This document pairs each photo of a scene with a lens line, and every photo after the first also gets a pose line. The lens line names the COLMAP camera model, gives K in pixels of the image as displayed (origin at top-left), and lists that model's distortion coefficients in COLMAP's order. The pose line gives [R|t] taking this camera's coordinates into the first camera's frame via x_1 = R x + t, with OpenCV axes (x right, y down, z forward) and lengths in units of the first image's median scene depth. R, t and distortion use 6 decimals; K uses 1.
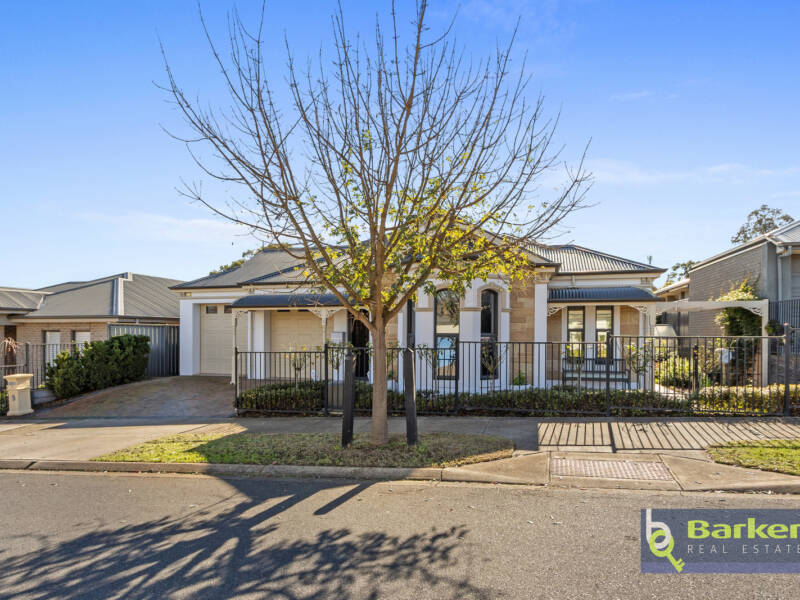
lens RADIAL K [[456.2, 0, 399.7], [0, 456.2, 302.6], [0, 0, 1]] dist [0.001976, 0.000439]
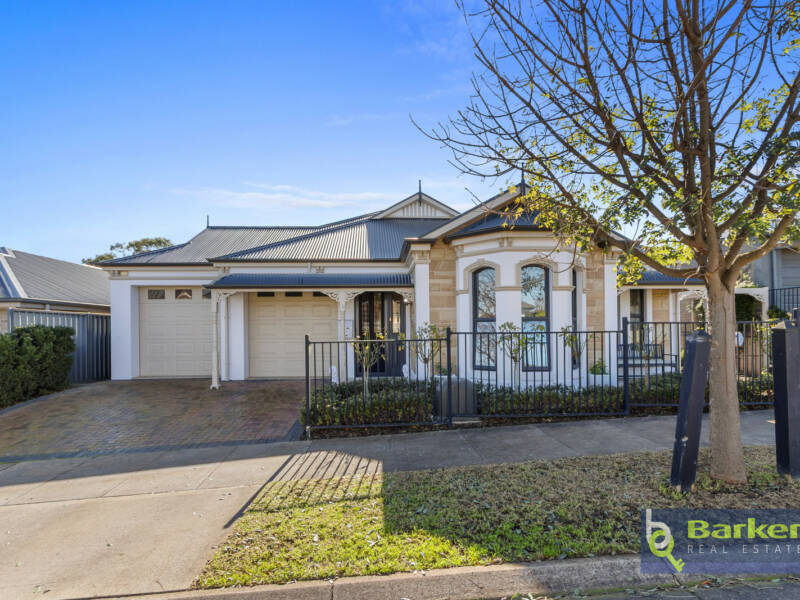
lens RADIAL K [[412.4, 0, 400.4], [0, 412.4, 300.5], [0, 0, 1]] dist [0.004141, 0.001215]
pose [[0.958173, 0.010279, 0.286004, -0.254609], [-0.009418, 0.999946, -0.004386, 0.030488], [-0.286034, 0.001509, 0.958218, 0.237545]]
